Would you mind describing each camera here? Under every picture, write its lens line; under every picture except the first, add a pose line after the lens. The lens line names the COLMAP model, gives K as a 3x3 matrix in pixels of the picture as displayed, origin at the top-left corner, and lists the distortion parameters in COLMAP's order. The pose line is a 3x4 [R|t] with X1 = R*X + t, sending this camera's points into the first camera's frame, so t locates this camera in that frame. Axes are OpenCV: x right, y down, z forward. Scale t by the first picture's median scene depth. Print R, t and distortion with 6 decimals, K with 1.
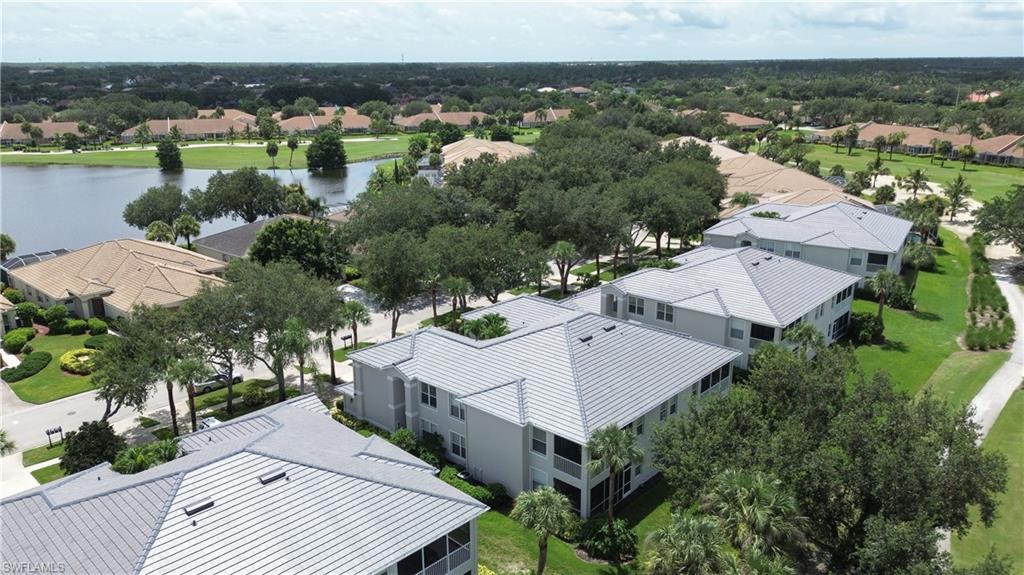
lens RADIAL K [[721.6, 0, 512.0], [0, 721.6, 287.5], [0, 0, 1]] dist [0.083046, -0.101237]
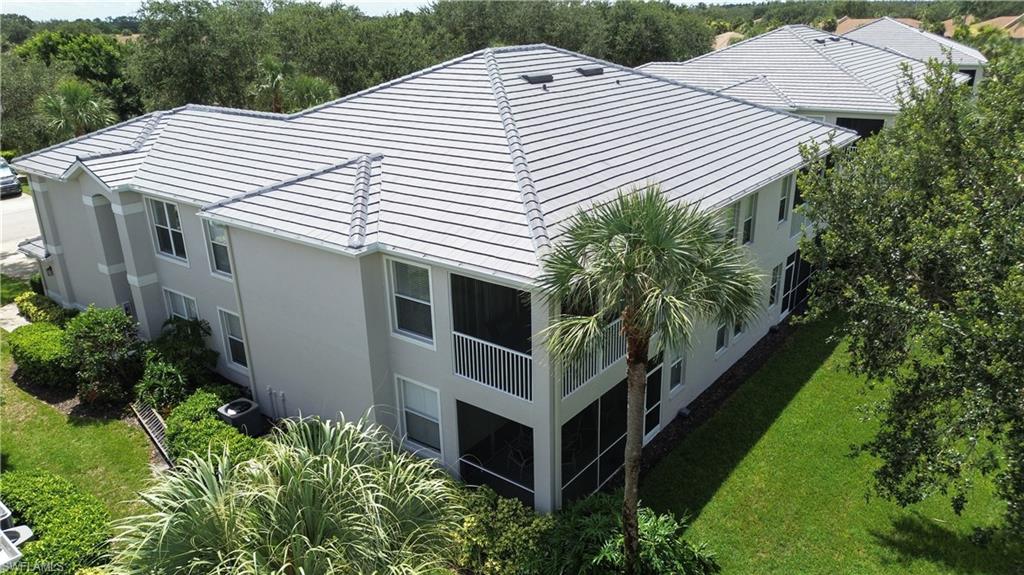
lens RADIAL K [[721.6, 0, 512.0], [0, 721.6, 287.5], [0, 0, 1]] dist [0.083046, -0.101237]
pose [[0.997417, -0.035059, 0.062692, 0.053526], [0.030440, 0.996855, 0.073161, 0.151395], [-0.065059, -0.071064, 0.995348, 0.540061]]
